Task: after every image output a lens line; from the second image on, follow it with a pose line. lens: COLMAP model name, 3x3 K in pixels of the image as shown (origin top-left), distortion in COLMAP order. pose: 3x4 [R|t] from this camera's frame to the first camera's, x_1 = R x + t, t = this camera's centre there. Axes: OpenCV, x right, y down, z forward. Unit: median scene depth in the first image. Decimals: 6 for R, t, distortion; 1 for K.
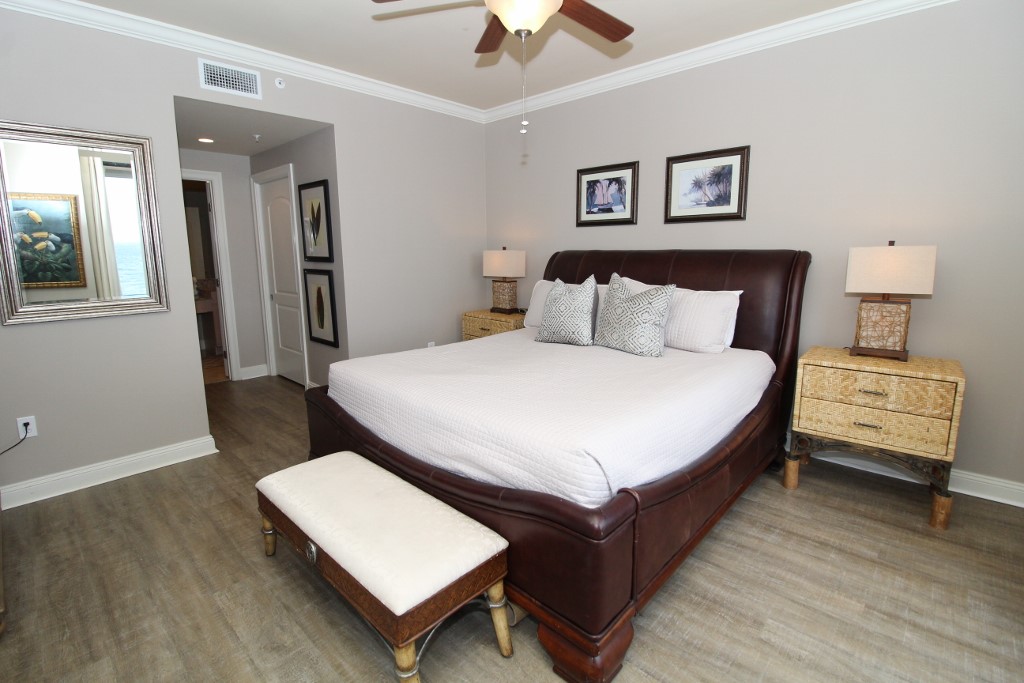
lens RADIAL K [[473.8, 0, 506.7], [0, 473.8, 324.0], [0, 0, 1]] dist [0.009256, -0.018124]
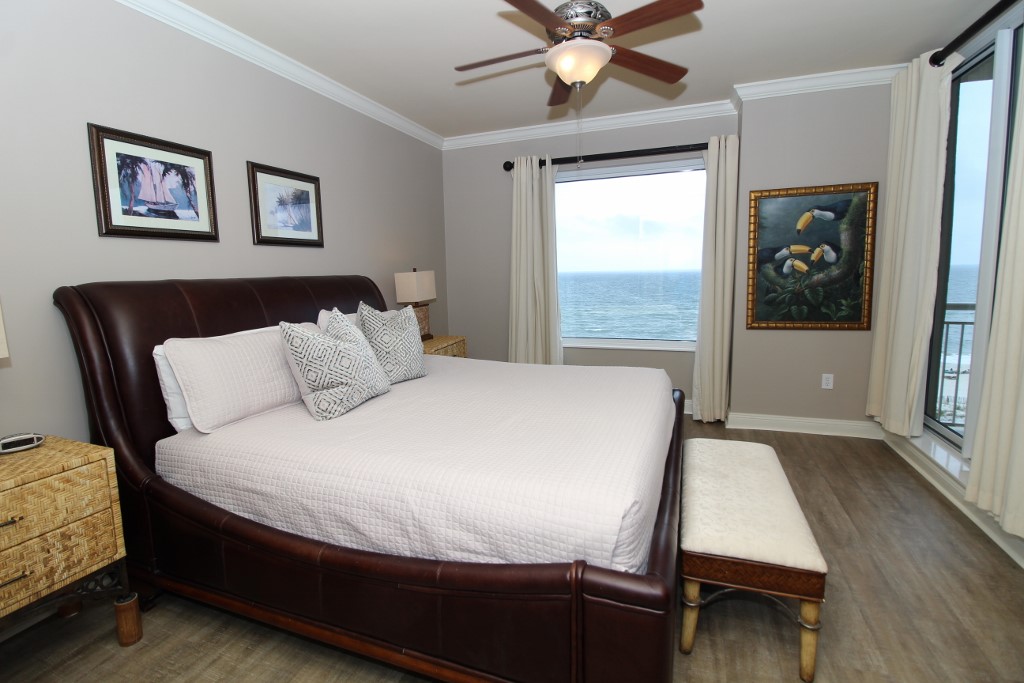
lens RADIAL K [[469.9, 0, 522.9], [0, 469.9, 311.1], [0, 0, 1]] dist [-0.001494, -0.000574]
pose [[-0.392140, -0.071276, 0.917140, -0.527210], [0.162084, 0.976042, 0.145155, -0.136735], [-0.905514, 0.205575, -0.371192, 0.858022]]
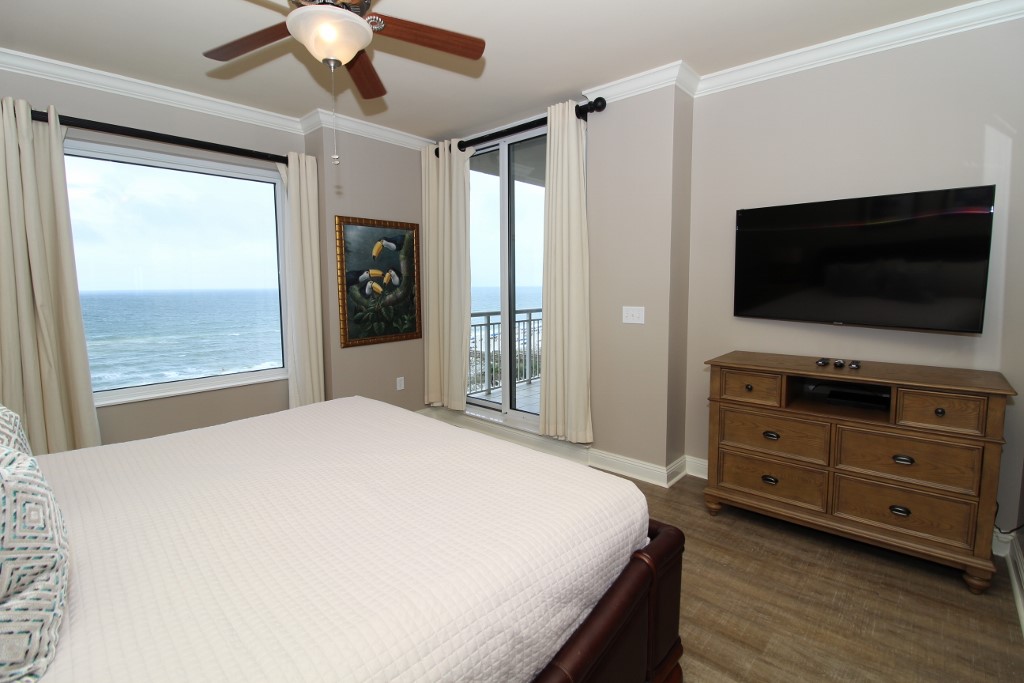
lens RADIAL K [[473.8, 0, 506.7], [0, 473.8, 324.0], [0, 0, 1]] dist [0.009256, -0.018124]
pose [[-0.999631, 0.021865, -0.016105, -0.157841], [0.017633, 0.973646, 0.227382, -0.159603], [0.020652, 0.227014, -0.973672, 1.070982]]
